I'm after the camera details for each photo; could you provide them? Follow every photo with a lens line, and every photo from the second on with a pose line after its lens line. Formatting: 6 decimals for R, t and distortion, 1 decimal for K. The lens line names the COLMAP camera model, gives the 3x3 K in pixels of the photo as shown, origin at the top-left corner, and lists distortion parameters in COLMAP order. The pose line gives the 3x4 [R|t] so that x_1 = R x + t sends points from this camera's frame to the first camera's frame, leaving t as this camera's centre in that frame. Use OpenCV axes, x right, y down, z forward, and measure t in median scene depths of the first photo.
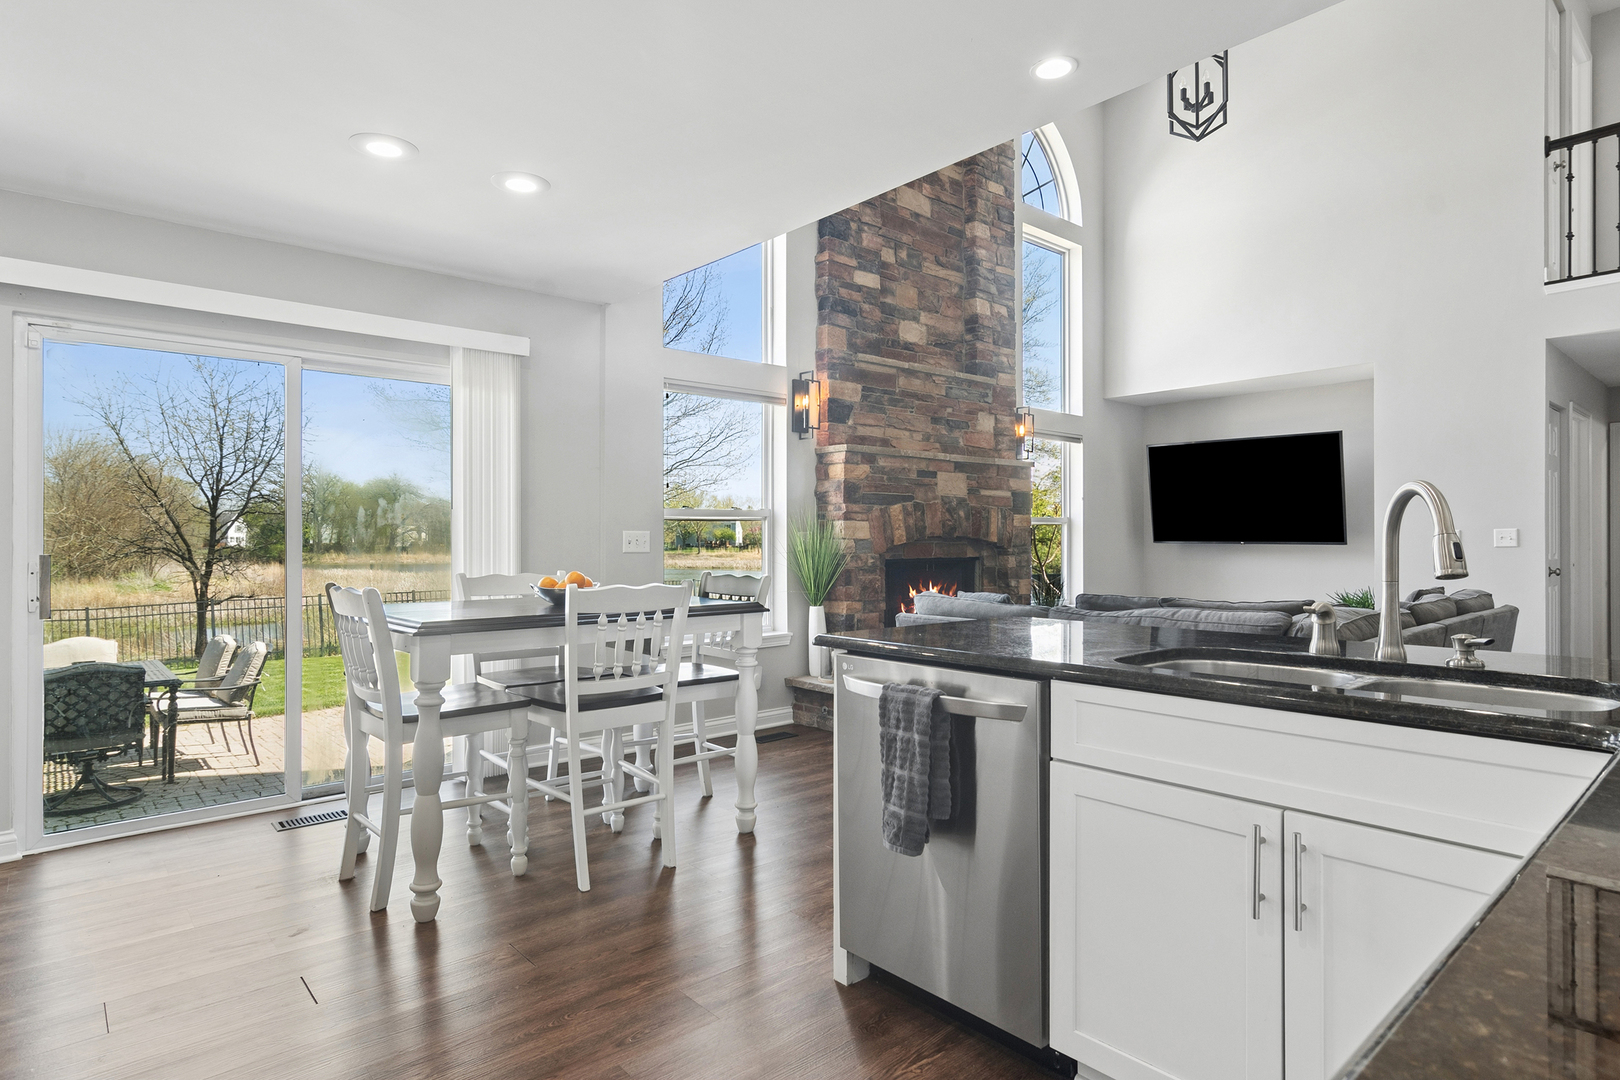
lens RADIAL K [[876.5, 0, 807.6], [0, 876.5, 534.5], [0, 0, 1]] dist [0.003449, -0.000193]
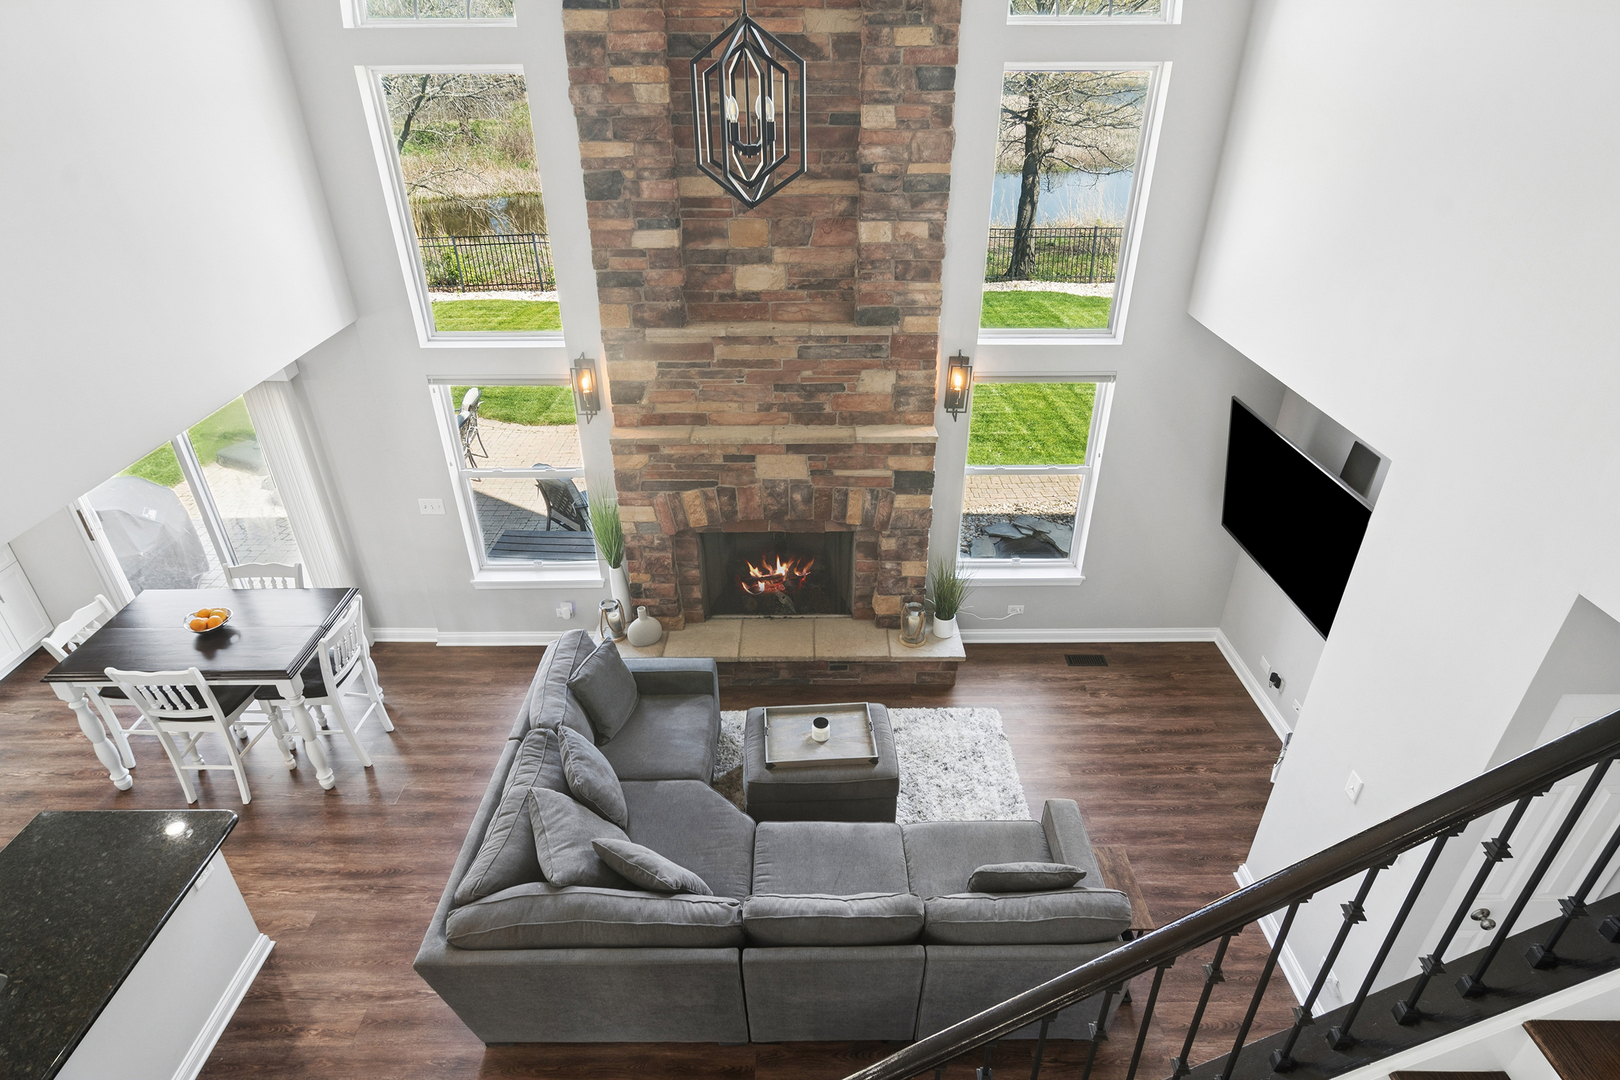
lens RADIAL K [[876.5, 0, 812.1], [0, 876.5, 546.3], [0, 0, 1]] dist [0.003449, -0.000193]
pose [[0.754922, 0.328933, -0.567358, 0.725328], [0.006719, 0.861195, 0.508230, -0.443559], [0.655780, -0.387486, 0.647925, 0.417725]]
